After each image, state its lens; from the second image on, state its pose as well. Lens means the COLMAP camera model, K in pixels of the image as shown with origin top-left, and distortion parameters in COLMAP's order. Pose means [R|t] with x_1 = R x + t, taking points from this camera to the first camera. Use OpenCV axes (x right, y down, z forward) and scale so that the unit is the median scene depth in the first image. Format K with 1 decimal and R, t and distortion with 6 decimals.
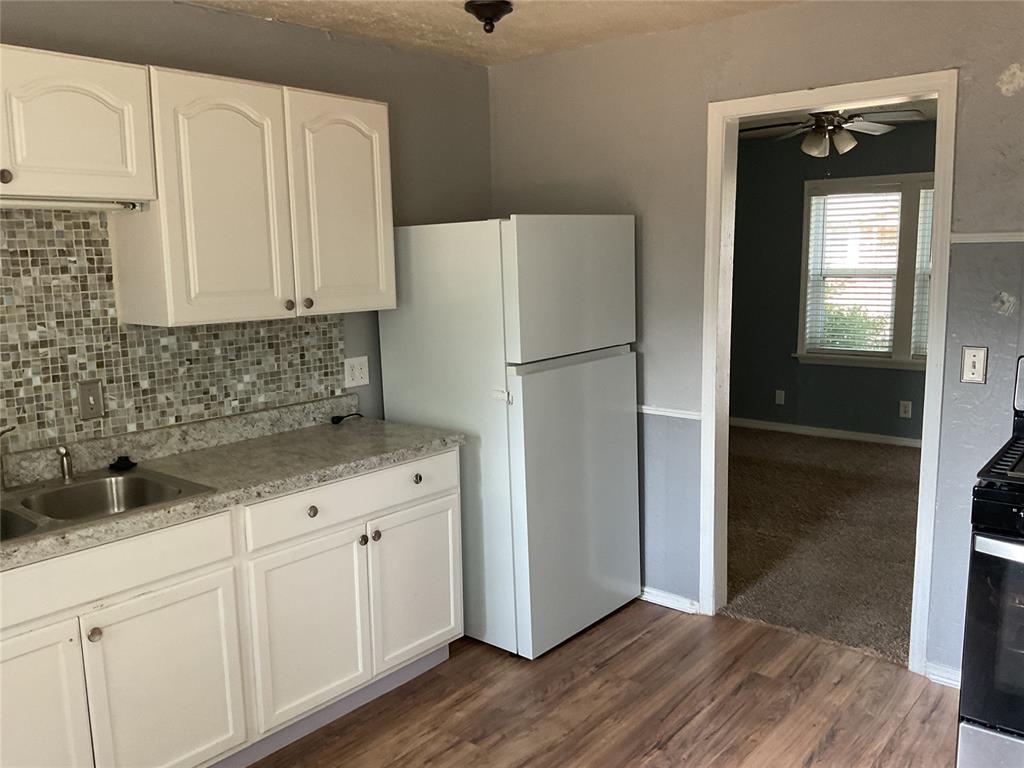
lens RADIAL K [[857.7, 0, 505.9], [0, 857.7, 387.1], [0, 0, 1]] dist [0.104410, -0.186645]
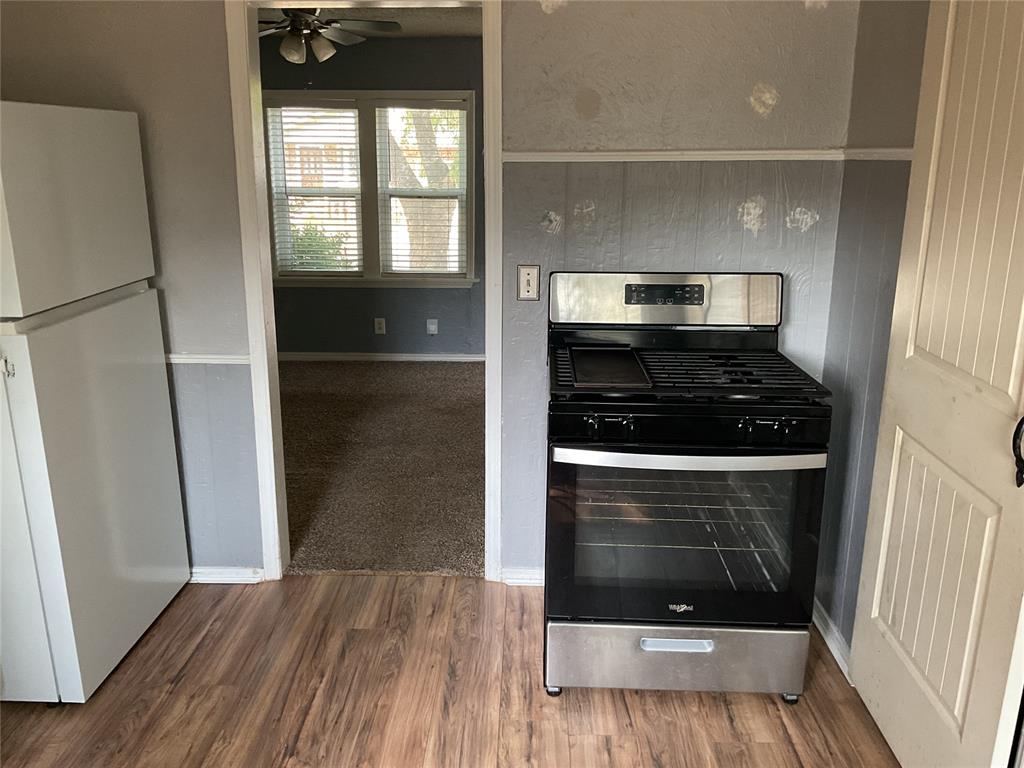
lens RADIAL K [[857.7, 0, 508.3], [0, 857.7, 383.3], [0, 0, 1]] dist [0.104410, -0.186645]
pose [[0.780636, -0.132615, 0.610754, -0.150341], [0.078939, 0.990324, 0.114137, -0.031013], [-0.619981, -0.040887, 0.783551, 0.247085]]
